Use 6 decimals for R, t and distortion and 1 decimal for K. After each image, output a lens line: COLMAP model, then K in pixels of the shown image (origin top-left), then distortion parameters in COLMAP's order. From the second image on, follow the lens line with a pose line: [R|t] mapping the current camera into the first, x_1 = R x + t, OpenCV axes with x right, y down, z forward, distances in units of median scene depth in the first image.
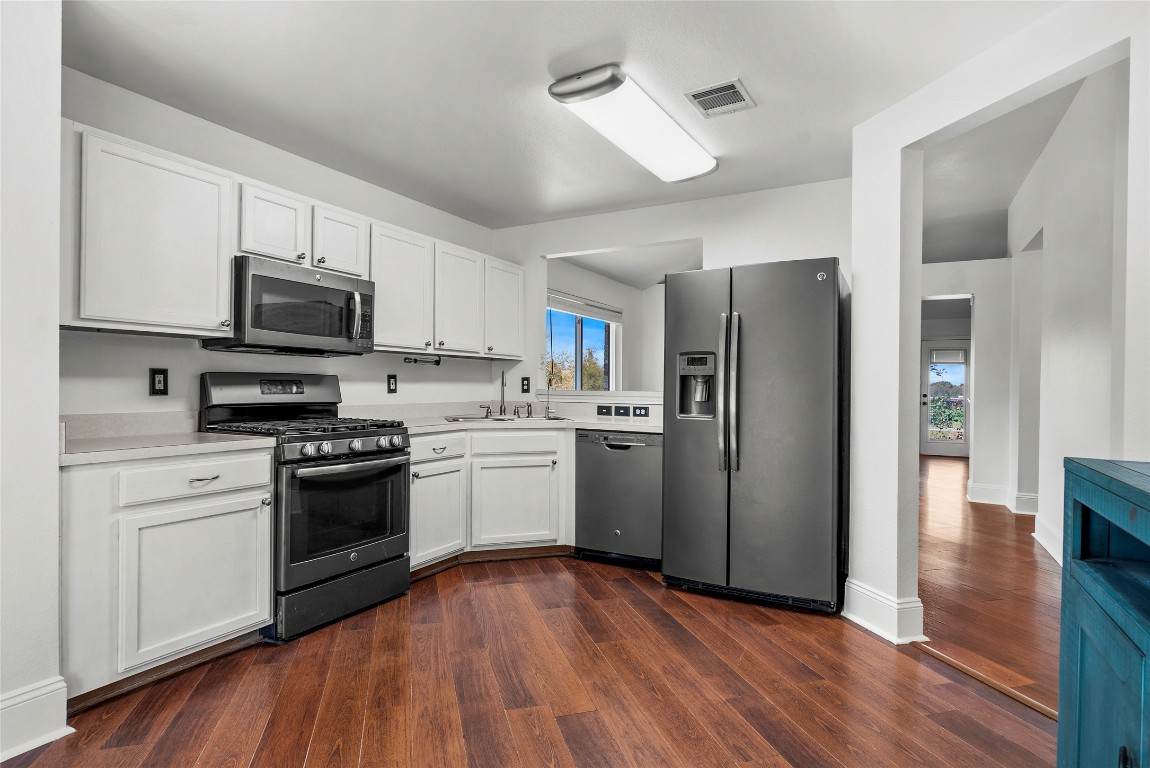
lens RADIAL K [[584.5, 0, 576.4], [0, 584.5, 387.8], [0, 0, 1]] dist [-0.027537, 0.001900]
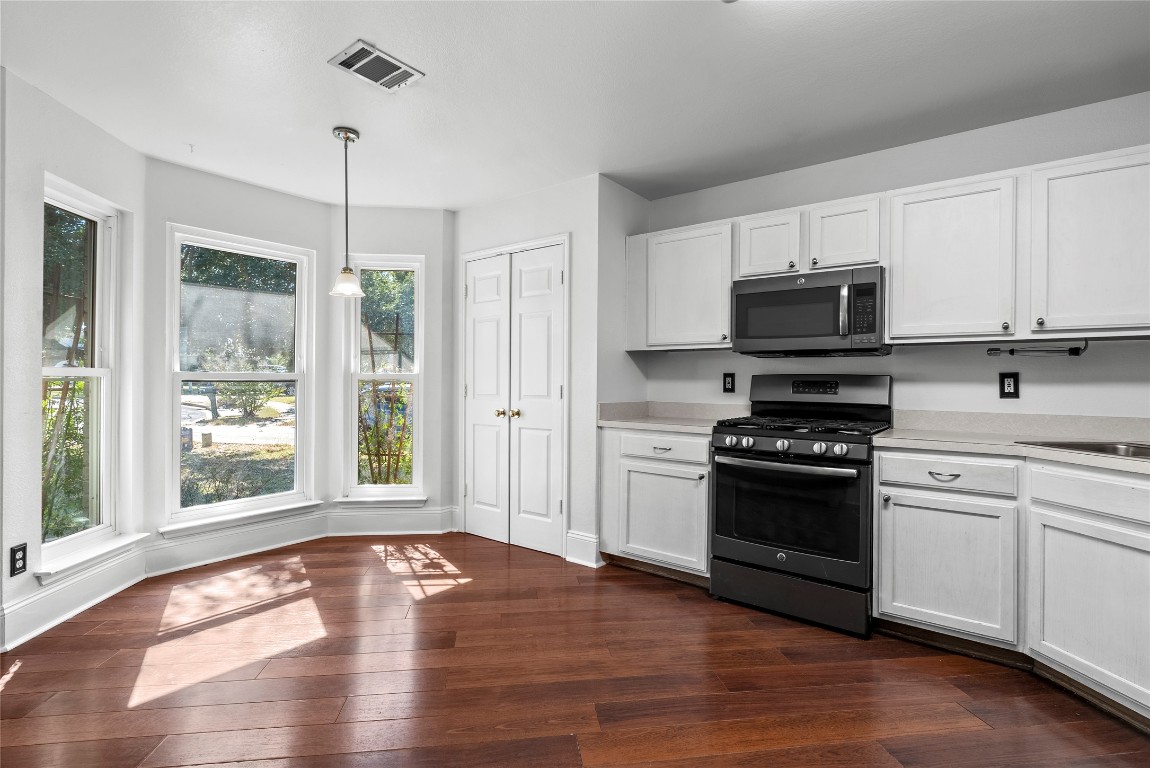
lens RADIAL K [[534.5, 0, 577.4], [0, 534.5, 378.1], [0, 0, 1]] dist [-0.019642, -0.000078]
pose [[-0.155150, -0.015875, -0.987763, 0.540918], [-0.014252, 0.999803, -0.013830, 0.001438], [0.987788, 0.011932, -0.155346, 0.745554]]
